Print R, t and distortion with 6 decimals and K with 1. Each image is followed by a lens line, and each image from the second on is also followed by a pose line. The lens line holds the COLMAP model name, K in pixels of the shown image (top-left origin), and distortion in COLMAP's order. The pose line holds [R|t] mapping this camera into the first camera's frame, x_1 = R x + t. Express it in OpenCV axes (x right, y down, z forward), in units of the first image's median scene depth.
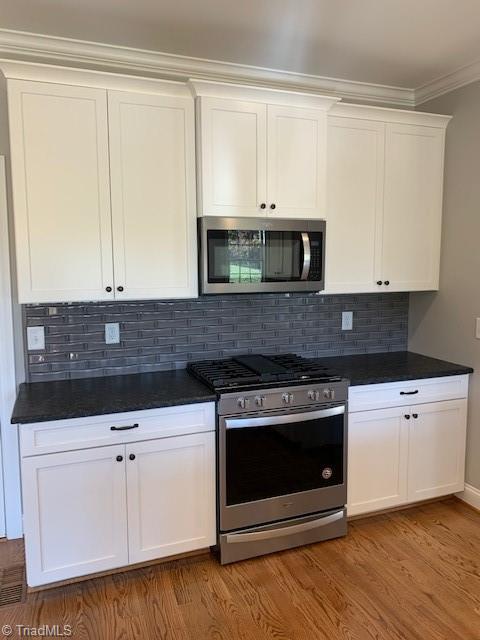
lens RADIAL K [[486.4, 0, 242.8], [0, 486.4, 314.8], [0, 0, 1]] dist [0.039643, -0.053192]
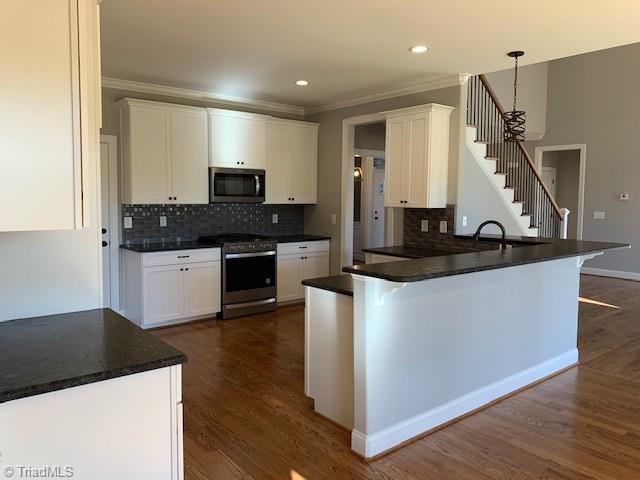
lens RADIAL K [[486.4, 0, 319.8], [0, 486.4, 234.0], [0, 0, 1]] dist [0.039643, -0.053192]
pose [[0.950227, -0.010675, 0.311374, -0.293494], [0.022215, 0.999190, -0.033539, 0.181754], [-0.310764, 0.038787, 0.949695, -1.195854]]
